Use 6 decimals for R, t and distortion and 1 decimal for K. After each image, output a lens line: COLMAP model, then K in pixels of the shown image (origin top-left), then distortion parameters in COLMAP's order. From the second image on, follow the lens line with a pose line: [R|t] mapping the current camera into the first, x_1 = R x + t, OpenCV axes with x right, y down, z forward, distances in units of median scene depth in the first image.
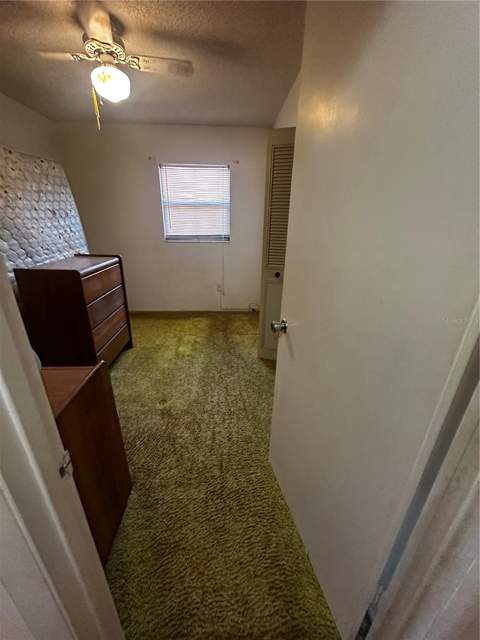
lens RADIAL K [[255.3, 0, 234.0], [0, 255.3, 317.5], [0, 0, 1]] dist [-0.006077, 0.001033]
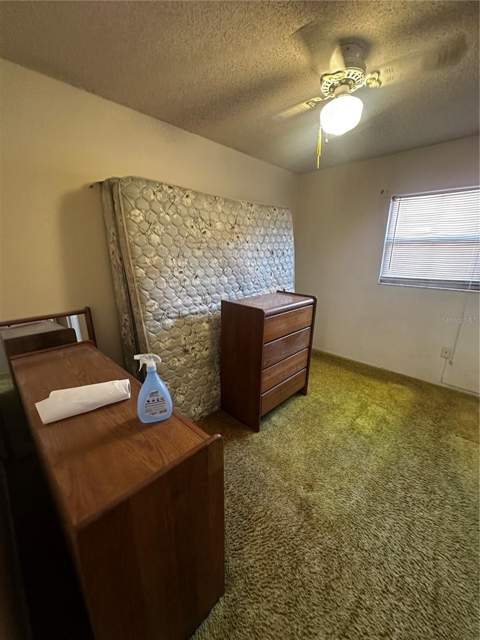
lens RADIAL K [[255.3, 0, 233.9], [0, 255.3, 322.9], [0, 0, 1]] dist [-0.006077, 0.001033]
pose [[0.699495, 0.181678, -0.691158, 0.005661], [-0.256669, 0.966483, -0.005715, -0.068614], [0.666954, 0.181396, 0.722681, 0.143372]]
